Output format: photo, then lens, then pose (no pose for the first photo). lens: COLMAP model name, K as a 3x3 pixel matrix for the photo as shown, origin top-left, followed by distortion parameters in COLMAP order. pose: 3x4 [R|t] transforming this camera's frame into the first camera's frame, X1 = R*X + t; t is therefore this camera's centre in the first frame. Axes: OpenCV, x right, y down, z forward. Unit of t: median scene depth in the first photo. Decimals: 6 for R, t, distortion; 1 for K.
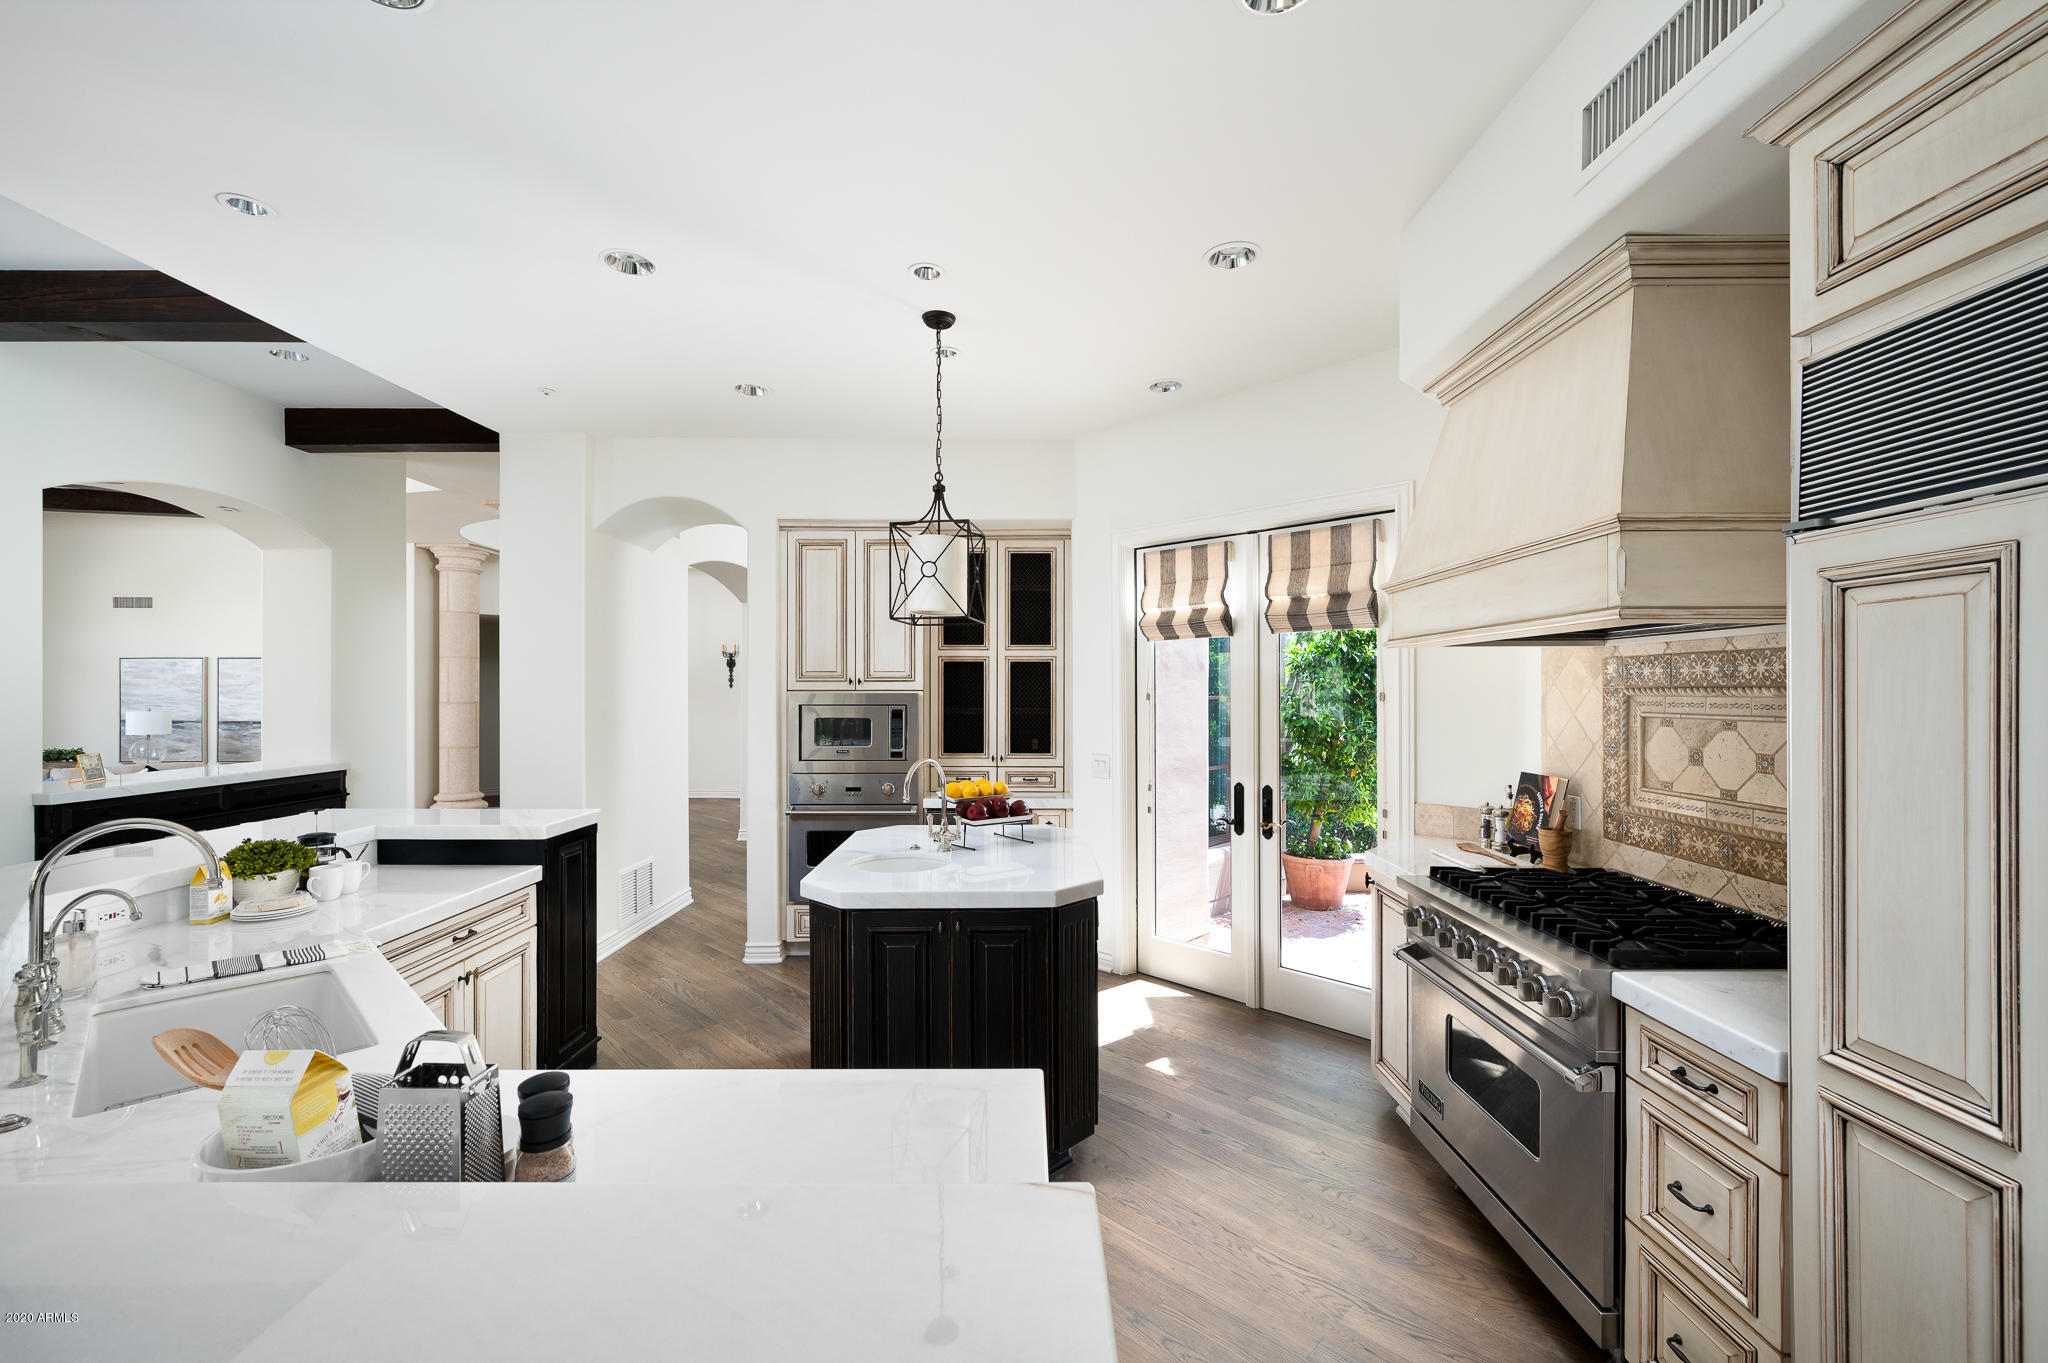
lens RADIAL K [[850.6, 0, 1021.2], [0, 850.6, 685.3], [0, 0, 1]] dist [0.002350, -0.000354]
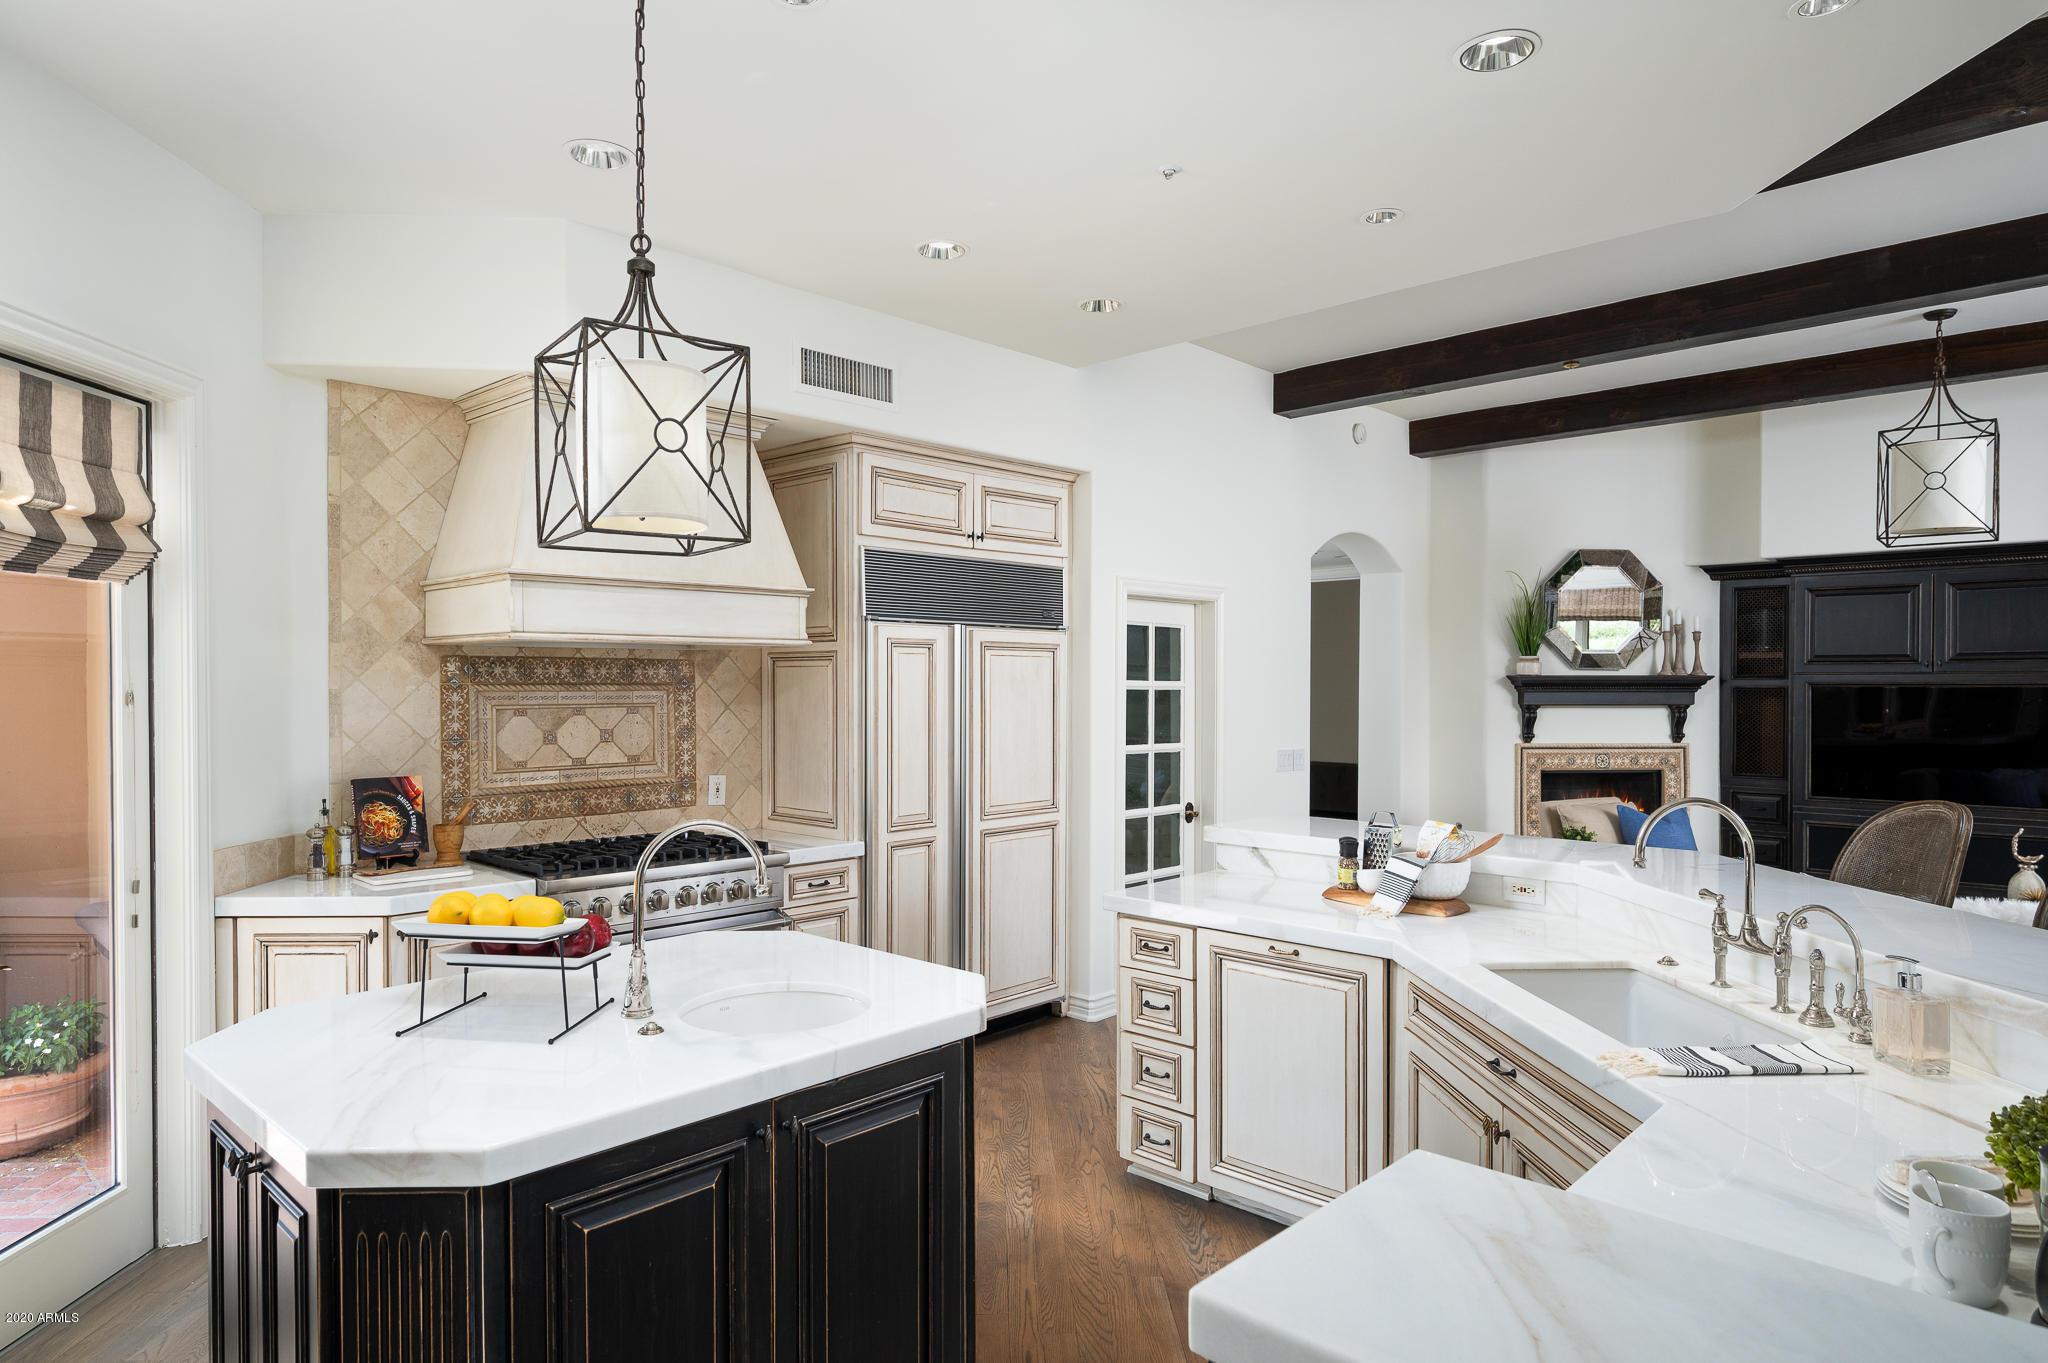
lens RADIAL K [[1179.8, 0, 1021.8], [0, 1179.8, 695.3], [0, 0, 1]] dist [0.006423, 0.000140]
pose [[-0.728963, -0.003933, 0.684542, -0.584715], [-0.001668, 0.999991, 0.003968, 0.006552], [-0.684551, 0.001751, -0.728963, 1.097610]]
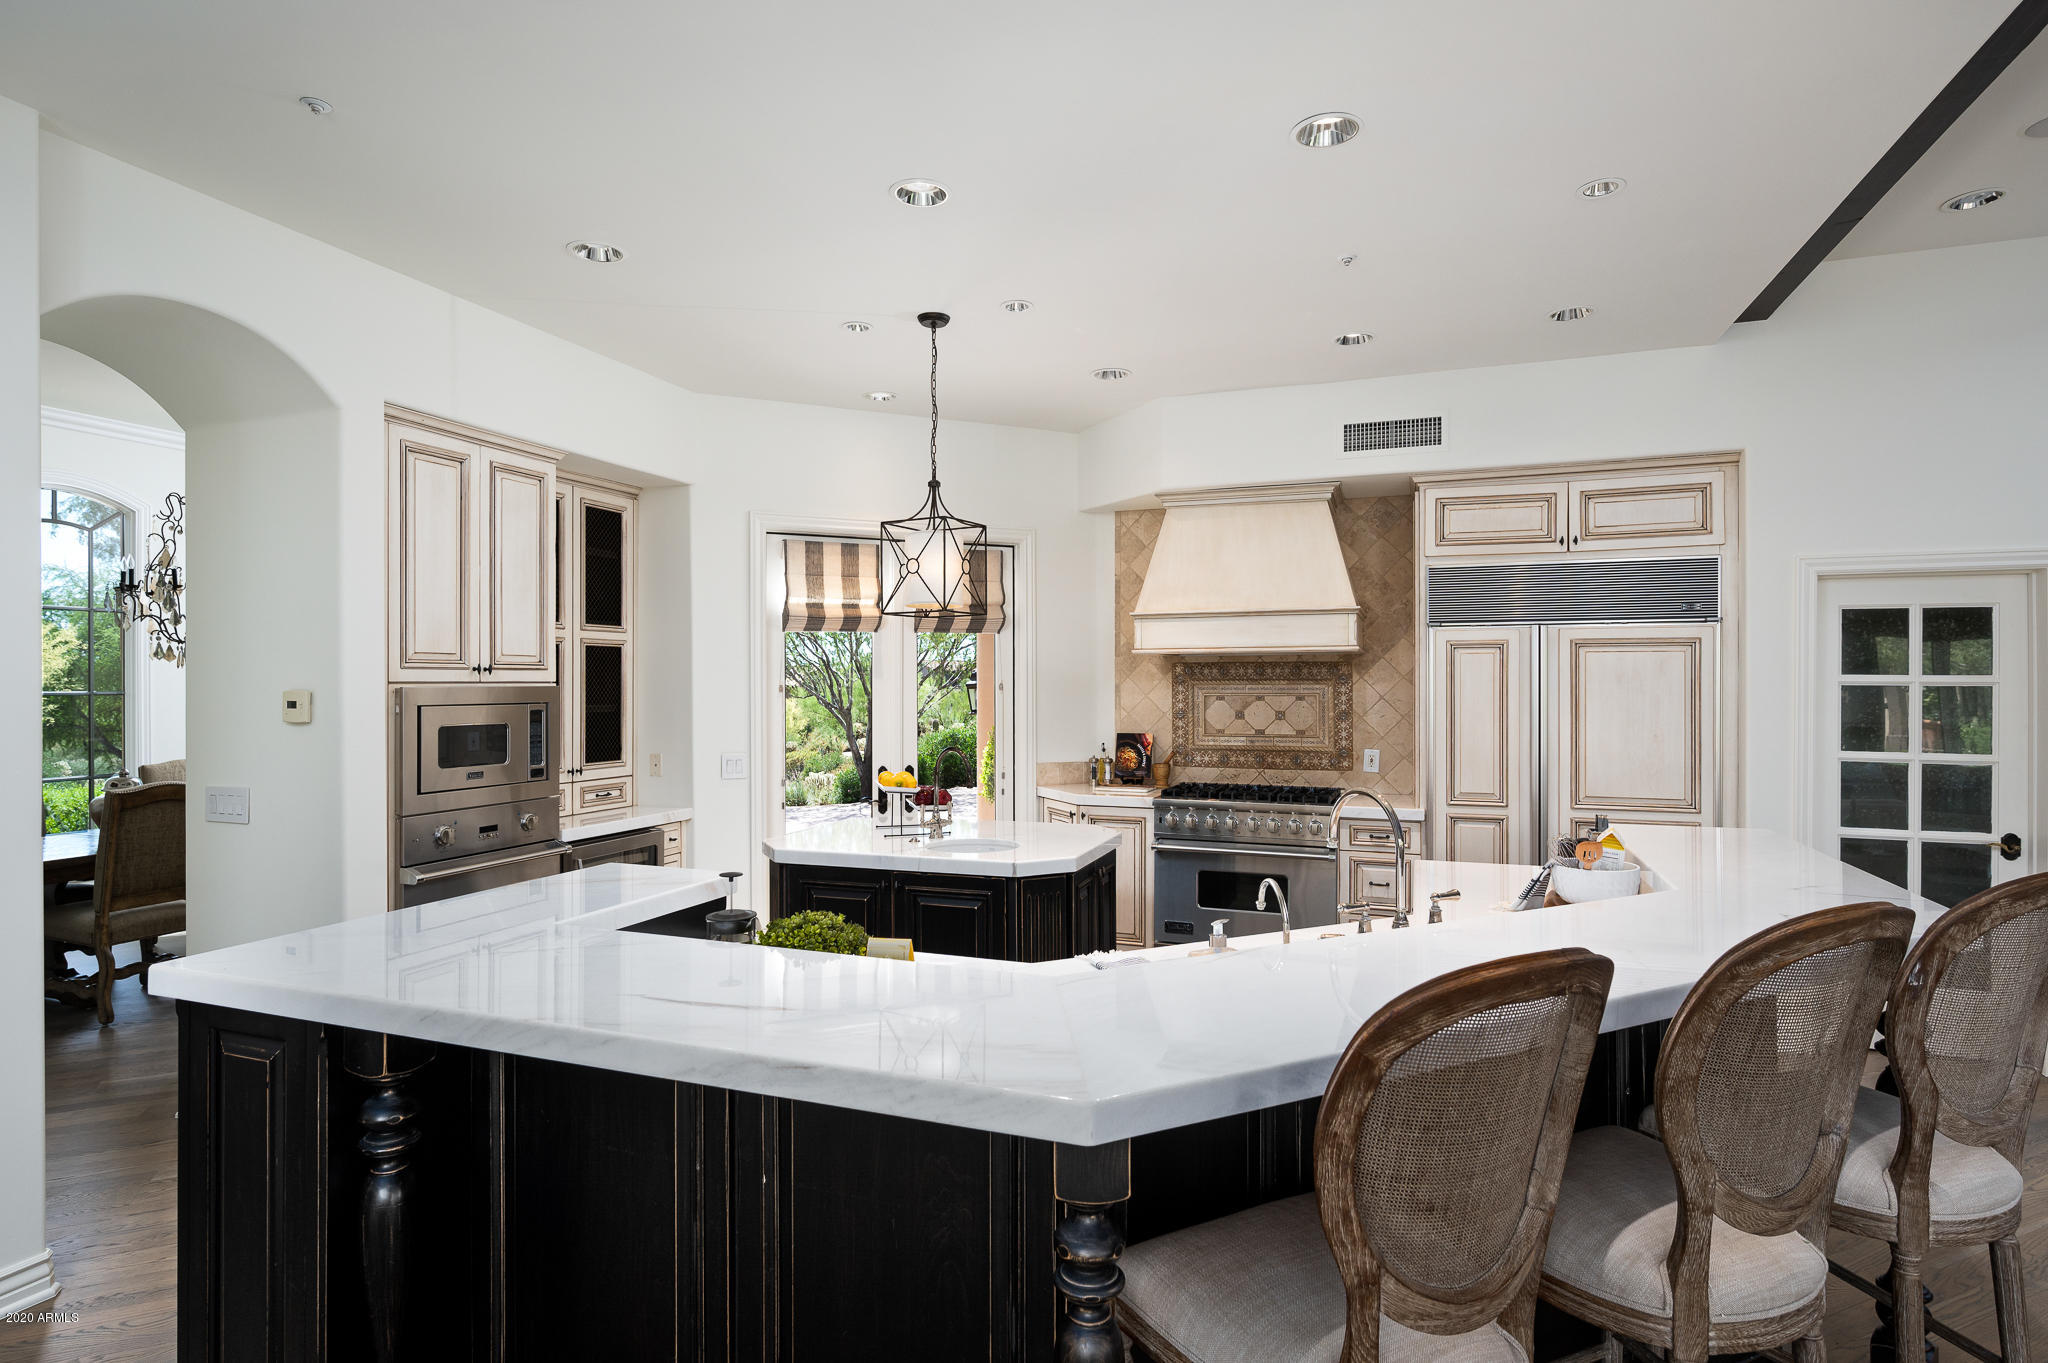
lens RADIAL K [[1080.0, 0, 1037.7], [0, 1080.0, 682.2], [0, 0, 1]] dist [0.002956, 0.001152]
pose [[0.328228, -0.000985, 0.944598, -1.047693], [-0.004125, 0.999988, 0.002476, 0.002076], [-0.944590, -0.004709, 0.328220, 0.372676]]
